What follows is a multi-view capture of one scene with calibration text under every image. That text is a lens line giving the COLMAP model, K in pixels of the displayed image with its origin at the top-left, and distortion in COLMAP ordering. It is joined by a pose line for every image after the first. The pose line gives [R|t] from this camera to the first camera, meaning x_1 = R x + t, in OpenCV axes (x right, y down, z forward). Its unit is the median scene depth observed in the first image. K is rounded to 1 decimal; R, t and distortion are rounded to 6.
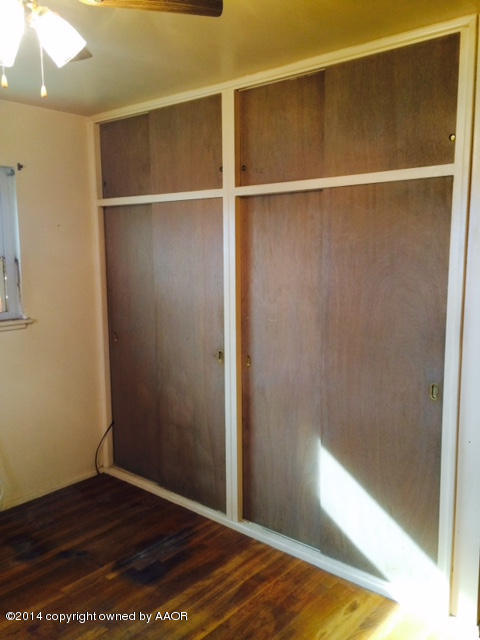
lens RADIAL K [[540.4, 0, 240.1], [0, 540.4, 319.6], [0, 0, 1]] dist [0.000414, 0.000008]
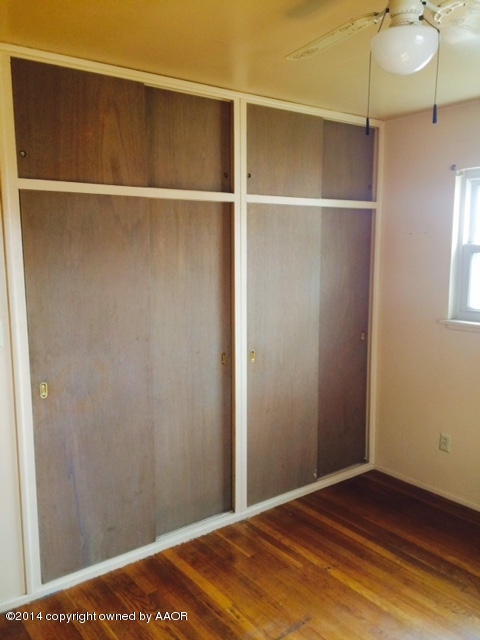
lens RADIAL K [[540.4, 0, 239.6], [0, 540.4, 321.2], [0, 0, 1]] dist [0.000414, 0.000008]
pose [[0.219070, -0.136188, 0.966158, -1.060296], [0.136871, 0.984709, 0.107769, -0.115567], [-0.966061, 0.108630, 0.234361, 0.783395]]
